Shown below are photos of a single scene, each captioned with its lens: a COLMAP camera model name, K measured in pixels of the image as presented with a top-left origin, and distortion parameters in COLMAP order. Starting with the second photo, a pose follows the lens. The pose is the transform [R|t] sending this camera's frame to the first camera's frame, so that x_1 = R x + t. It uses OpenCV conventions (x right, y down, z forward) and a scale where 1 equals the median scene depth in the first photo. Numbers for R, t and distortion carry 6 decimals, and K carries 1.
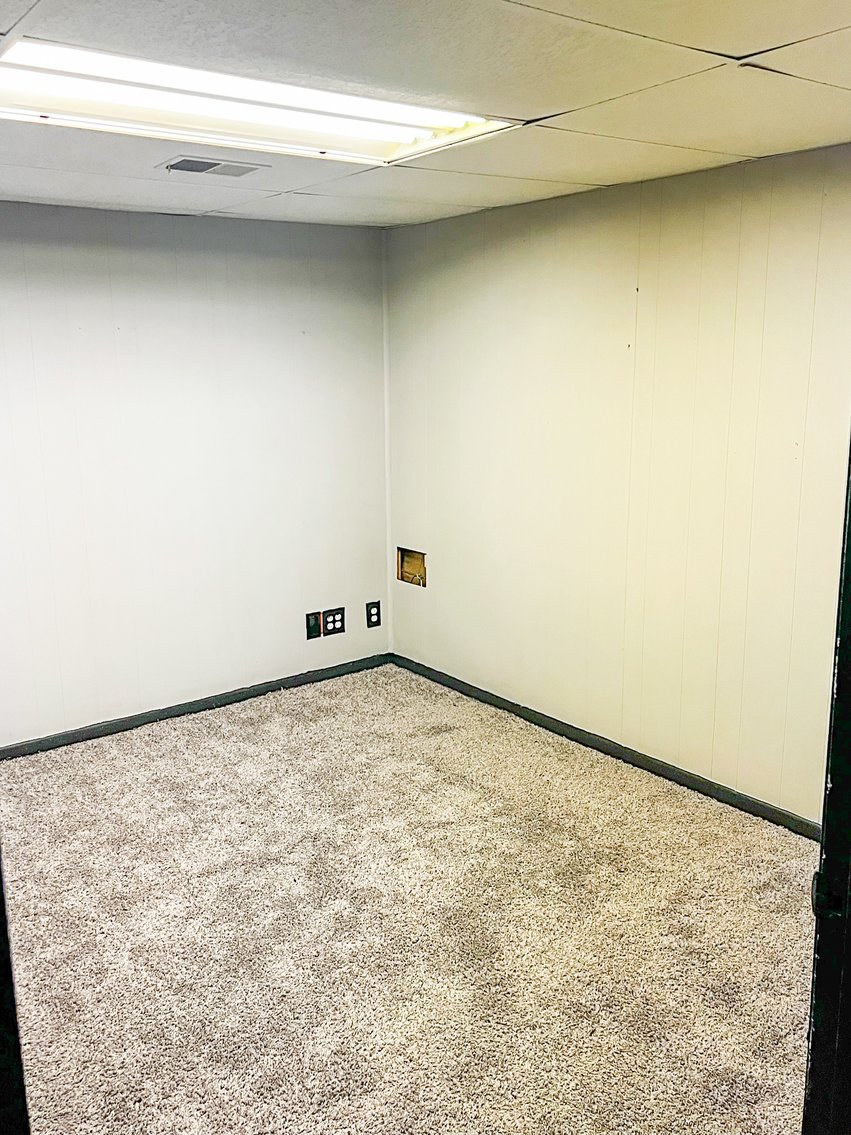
lens RADIAL K [[976.2, 0, 425.7], [0, 976.2, 566.1], [0, 0, 1]] dist [0.060646, -0.002424]
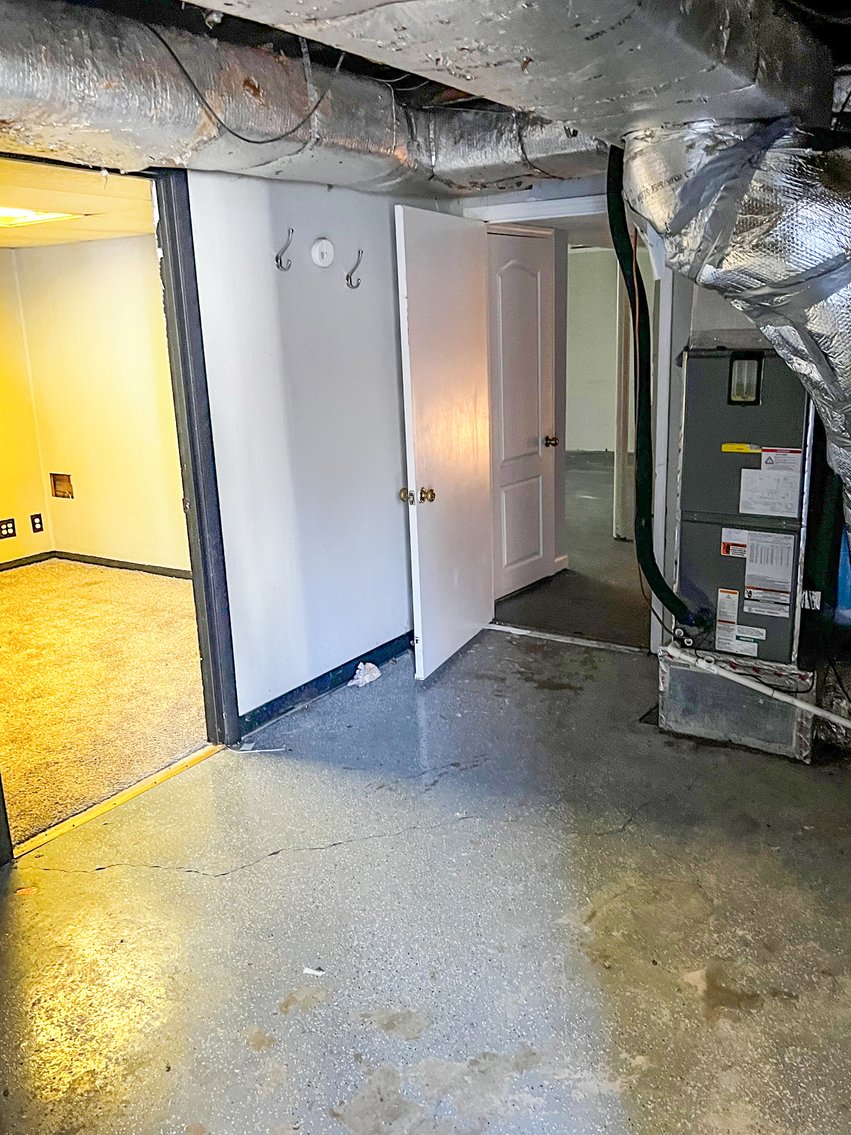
lens RADIAL K [[976.2, 0, 424.7], [0, 976.2, 568.1], [0, 0, 1]] dist [0.060646, -0.002424]
pose [[0.946012, -0.103751, 0.307077, 0.033812], [0.097274, 0.994593, 0.036367, 0.120469], [-0.309190, -0.004533, 0.950989, -0.549042]]
